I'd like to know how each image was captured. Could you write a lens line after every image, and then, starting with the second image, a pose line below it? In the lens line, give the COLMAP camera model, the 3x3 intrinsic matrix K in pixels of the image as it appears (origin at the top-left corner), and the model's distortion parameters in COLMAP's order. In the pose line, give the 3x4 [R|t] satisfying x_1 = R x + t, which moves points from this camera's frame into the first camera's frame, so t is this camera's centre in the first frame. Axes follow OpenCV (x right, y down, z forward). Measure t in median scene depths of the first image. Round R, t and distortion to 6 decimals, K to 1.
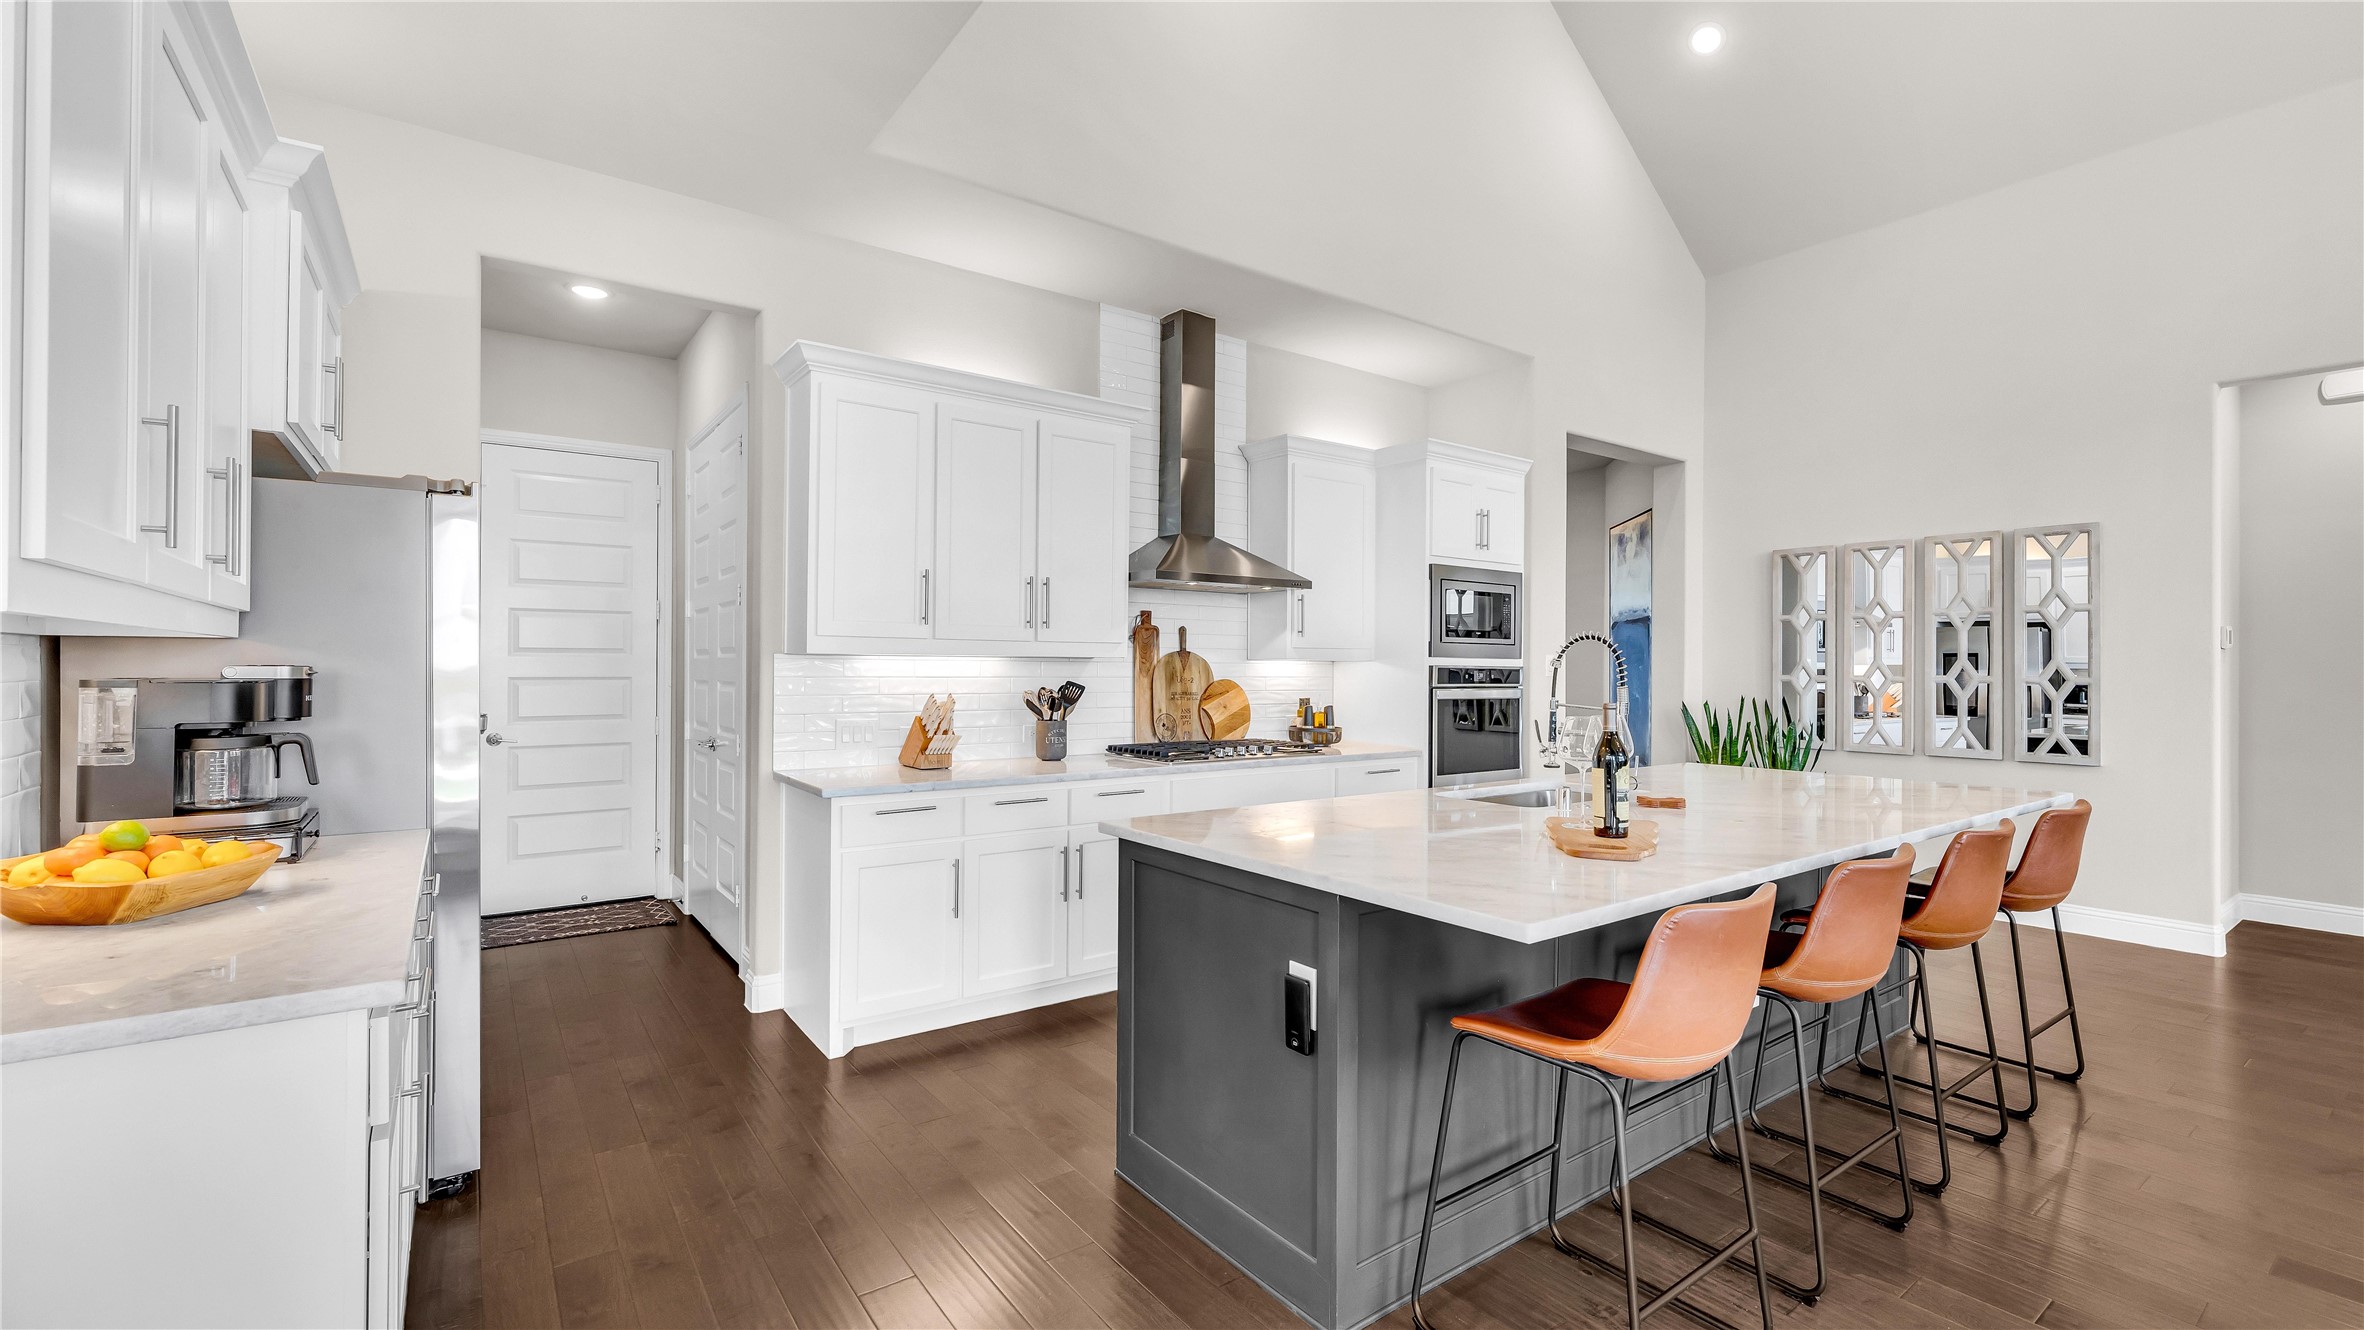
lens RADIAL K [[991.0, 0, 1182.0], [0, 991.0, 665.0], [0, 0, 1]] dist [-0.003113, -0.000352]
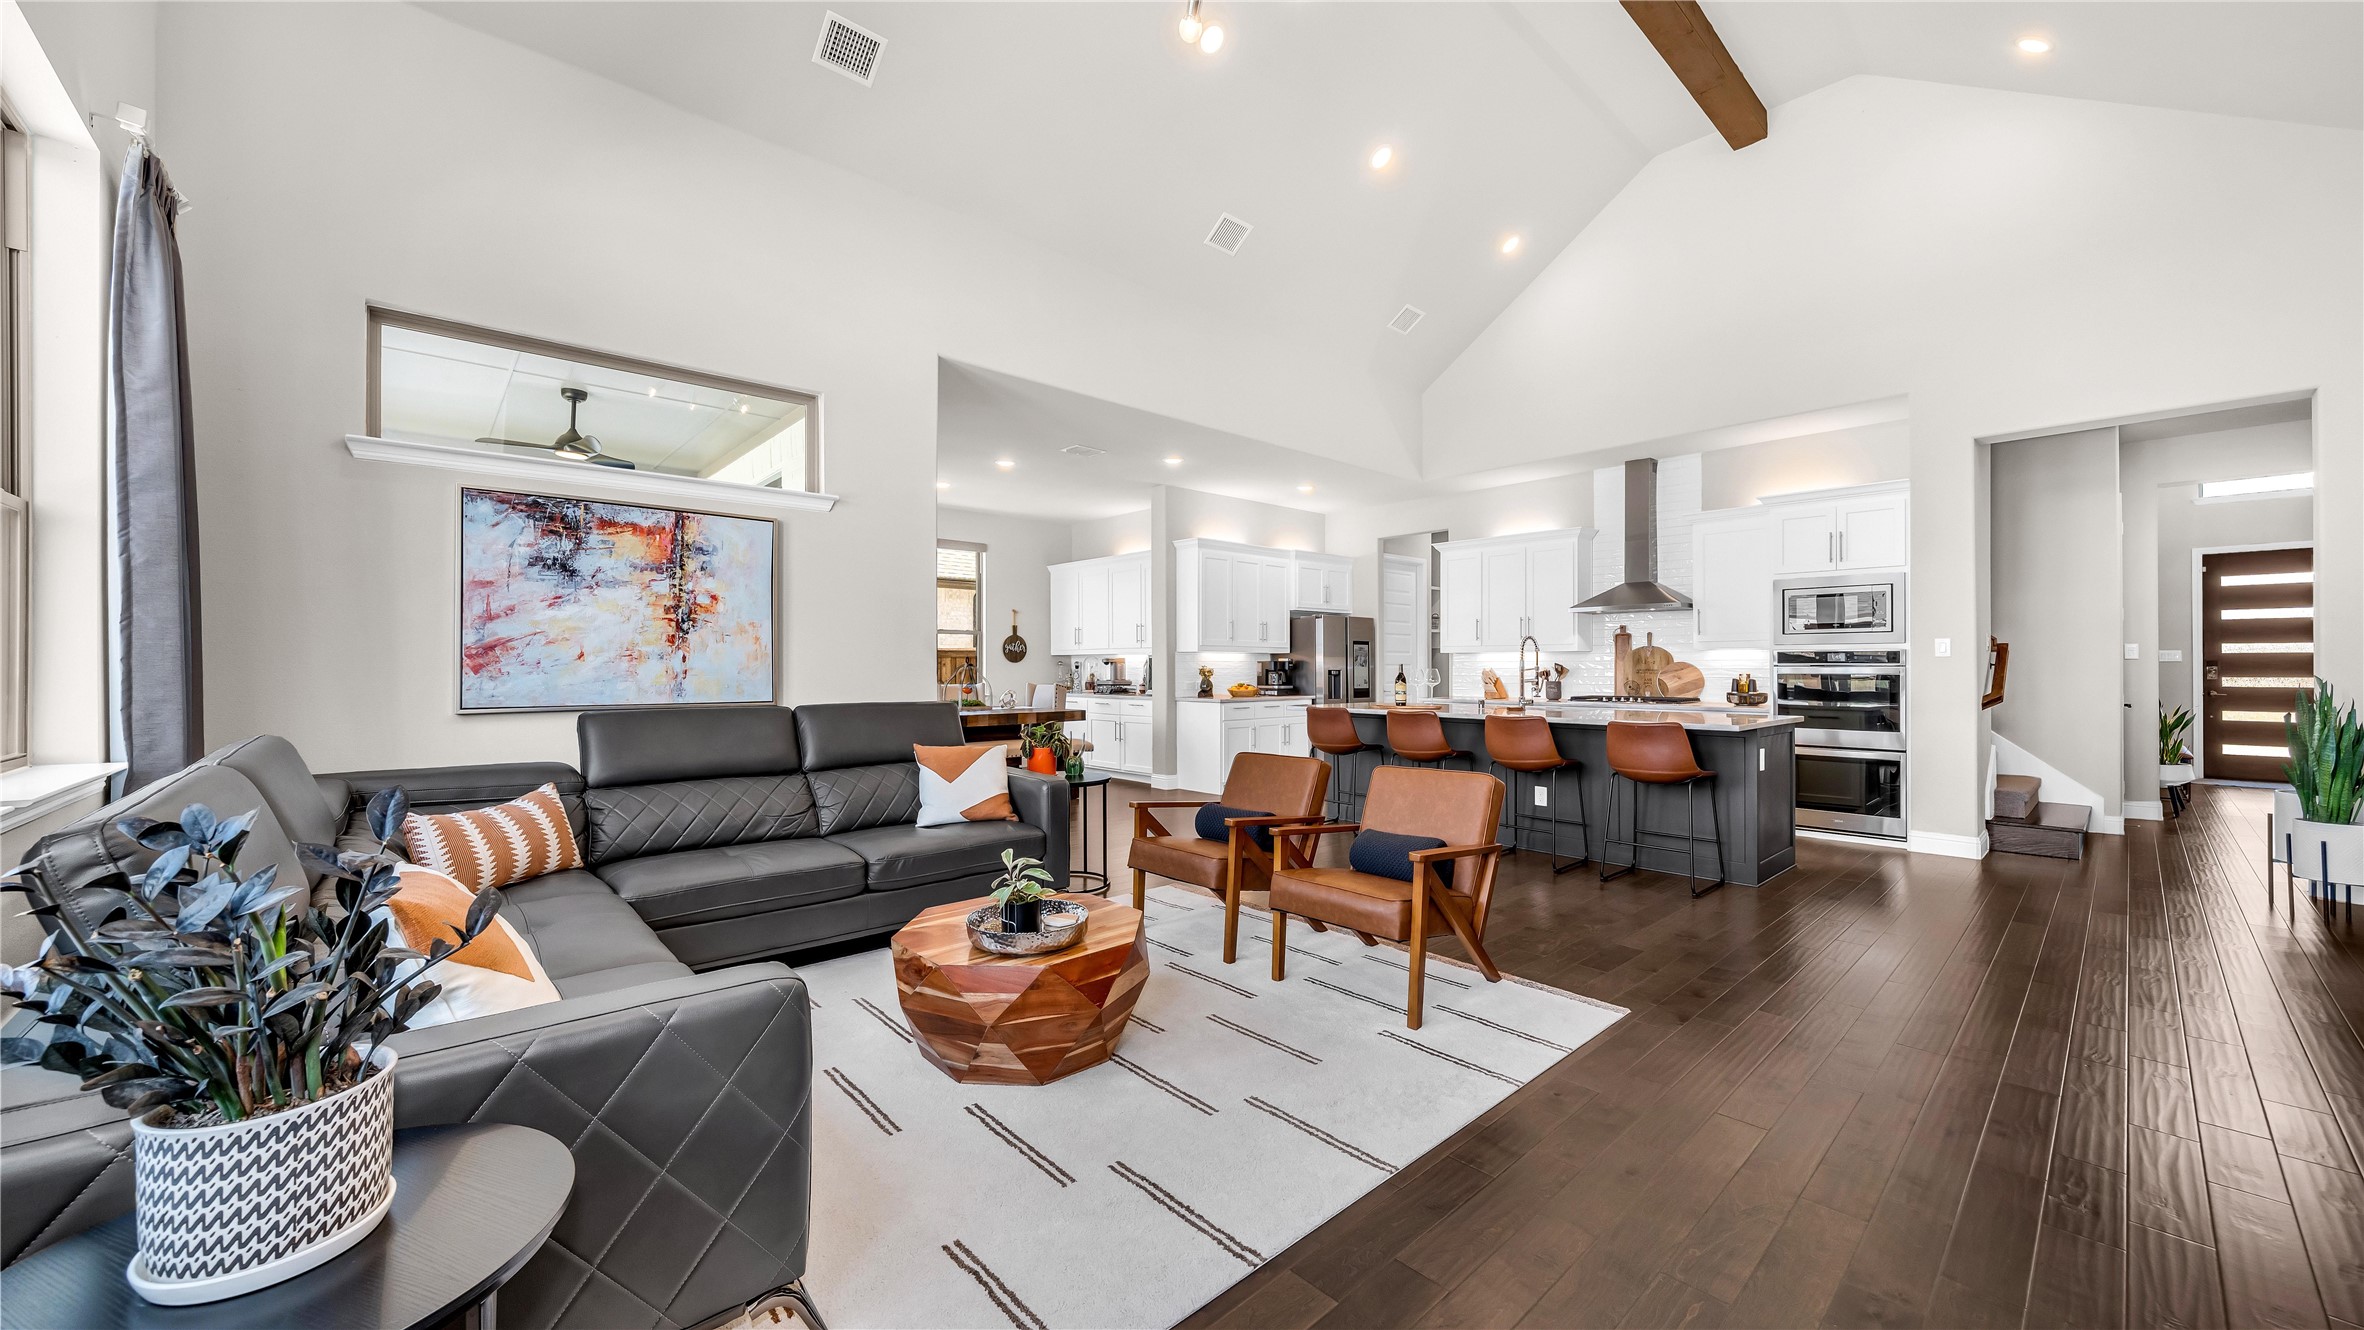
lens RADIAL K [[867.3, 0, 1179.7], [0, 867.3, 661.3], [0, 0, 1]] dist [-0.000582, 0.000026]
pose [[0.109123, -0.012113, -0.993954, 1.417470], [0.004054, 0.999923, -0.011741, 0.027396], [0.994020, -0.002748, 0.109164, -0.003802]]
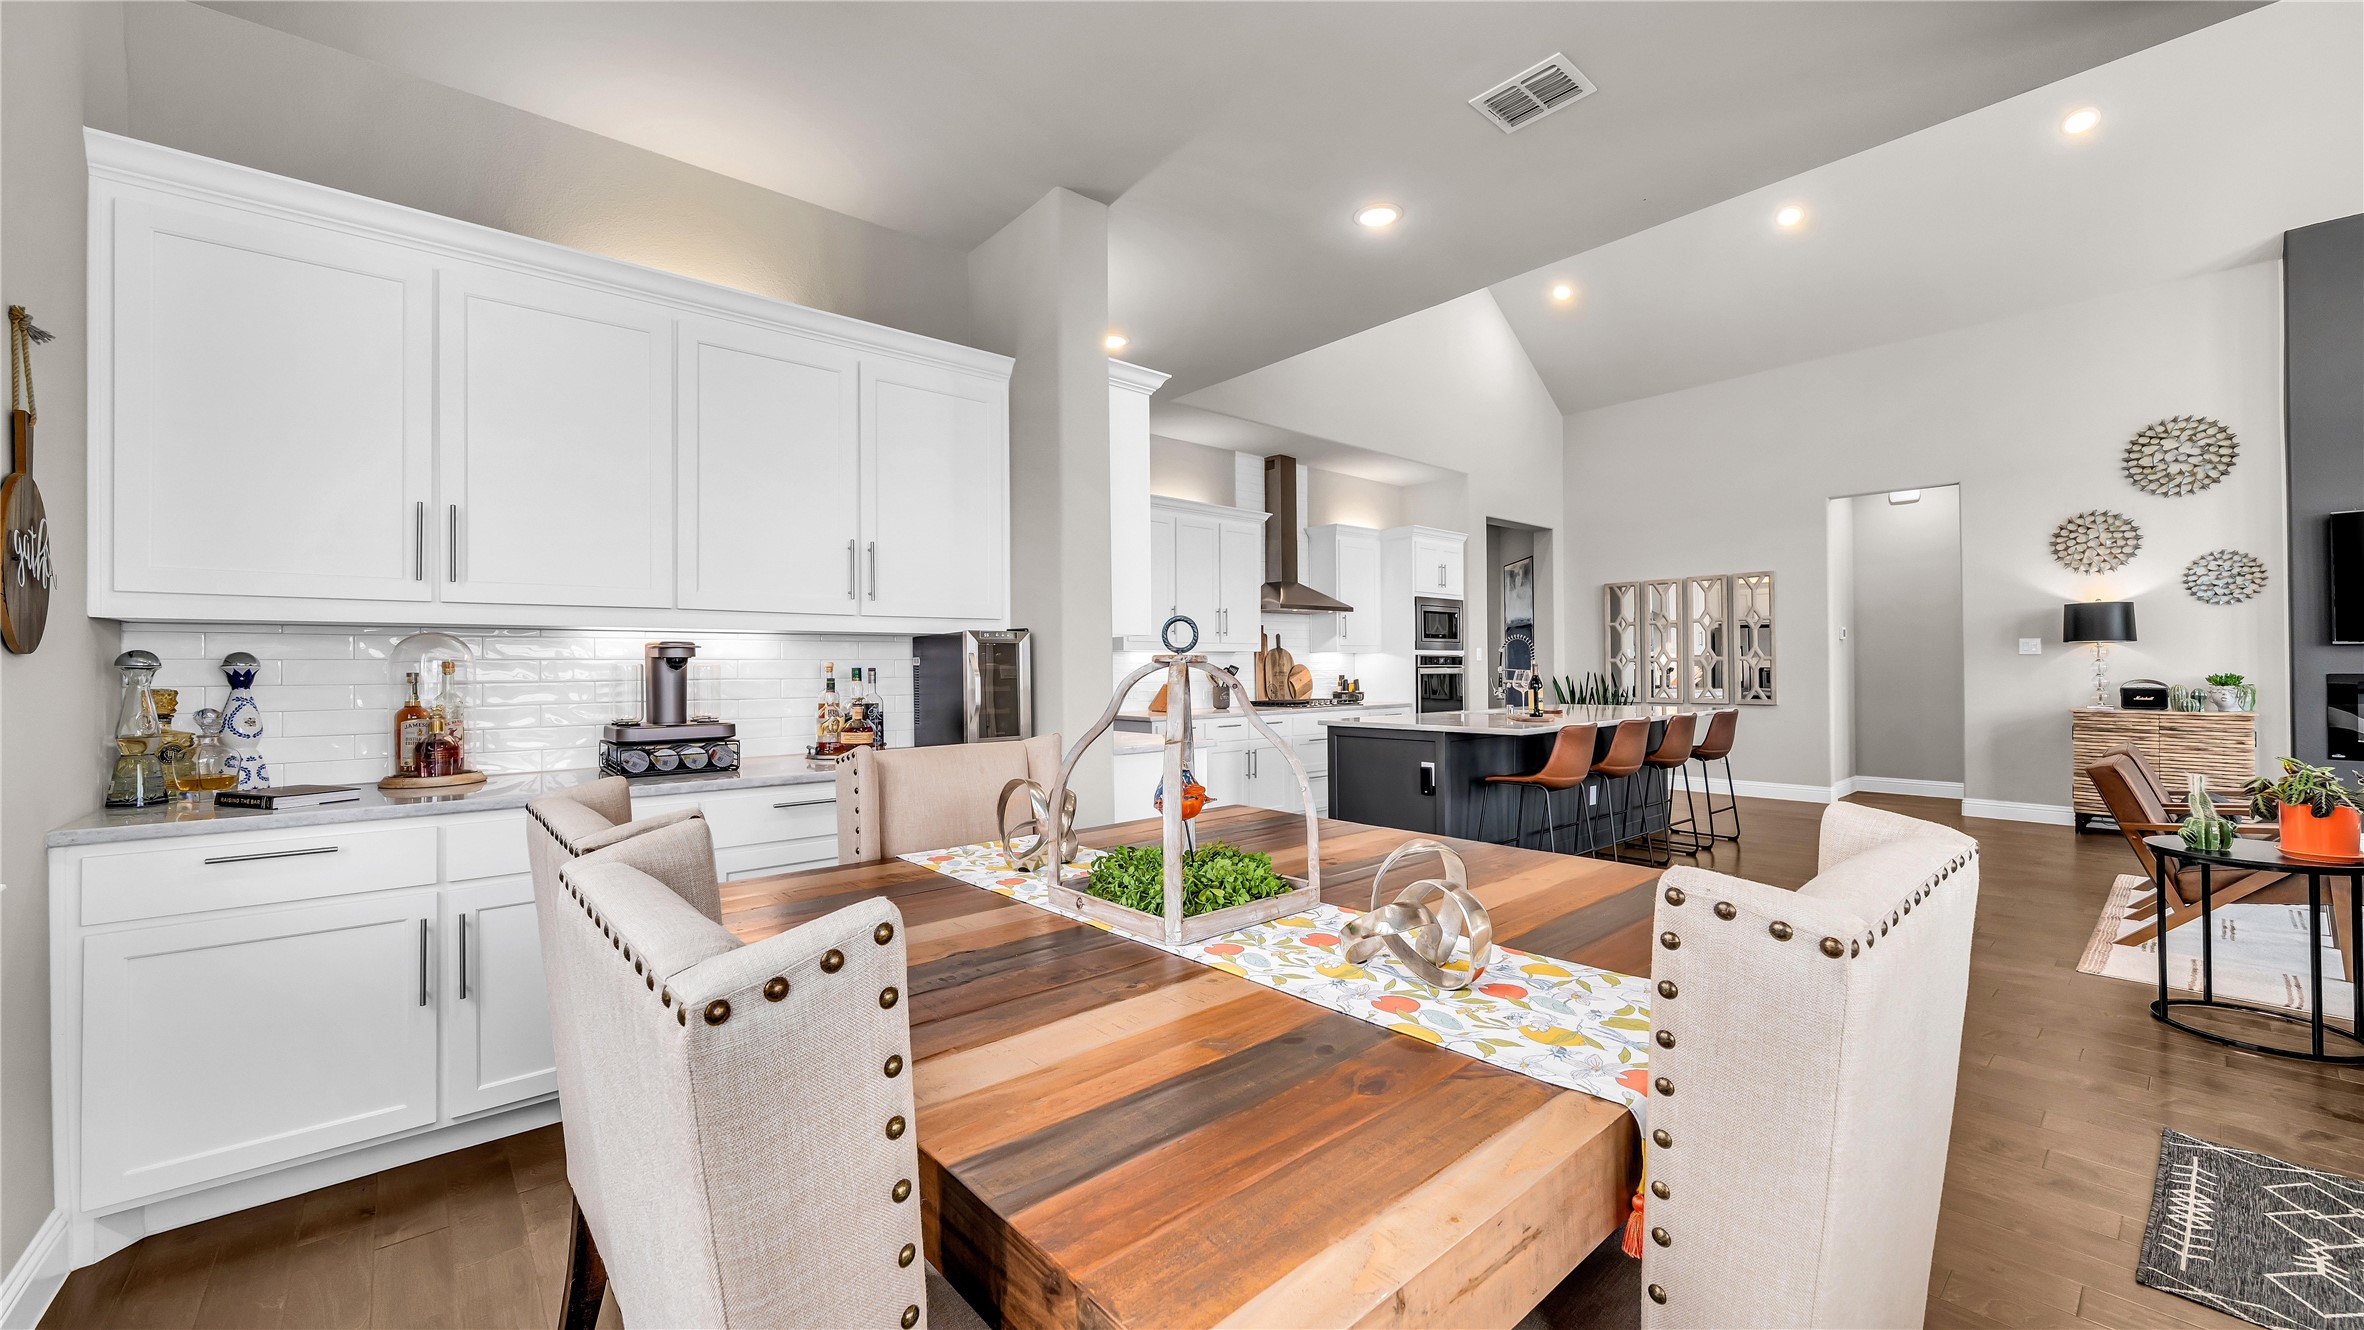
lens RADIAL K [[890.7, 0, 1182.0], [0, 890.7, 665.0], [0, 0, 1]] dist [-0.001098, -0.000130]
pose [[0.996435, -0.013794, 0.083224, -0.292746], [0.013851, 0.999904, -0.000112, 0.013024], [-0.083215, 0.001264, 0.996531, -0.533102]]
